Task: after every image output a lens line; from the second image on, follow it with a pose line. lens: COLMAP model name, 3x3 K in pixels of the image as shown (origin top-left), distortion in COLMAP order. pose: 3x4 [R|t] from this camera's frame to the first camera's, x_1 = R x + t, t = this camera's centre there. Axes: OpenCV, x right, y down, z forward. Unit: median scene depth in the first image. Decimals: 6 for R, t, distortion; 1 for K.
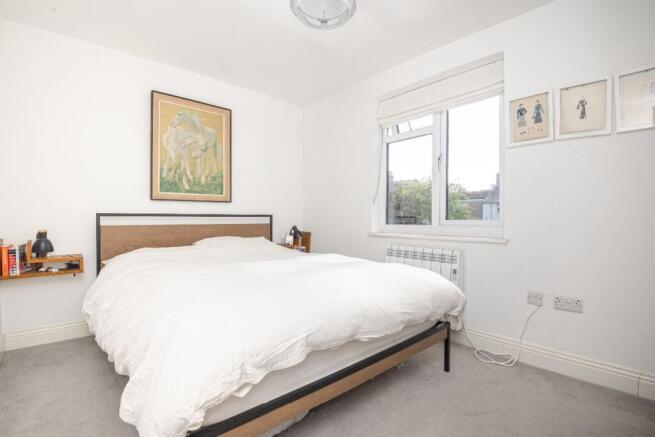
lens RADIAL K [[307.0, 0, 327.5], [0, 307.0, 218.5], [0, 0, 1]] dist [-0.000997, -0.020249]
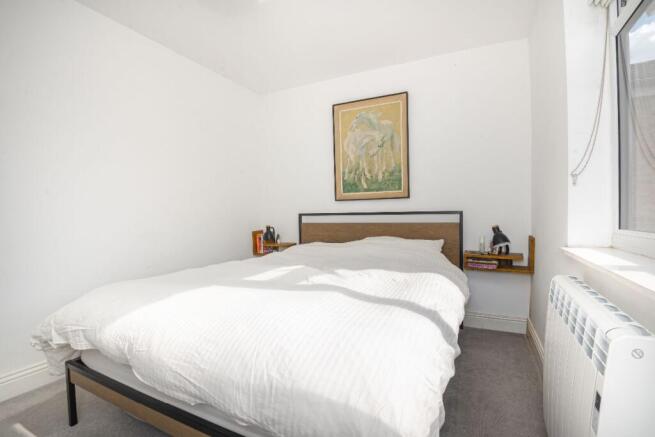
lens RADIAL K [[307.0, 0, 327.5], [0, 307.0, 218.5], [0, 0, 1]] dist [-0.000997, -0.020249]
pose [[0.379104, 0.002877, -0.925349, 0.441856], [0.011516, 0.999903, 0.007827, -0.004076], [0.925282, -0.013624, 0.379034, 0.494367]]
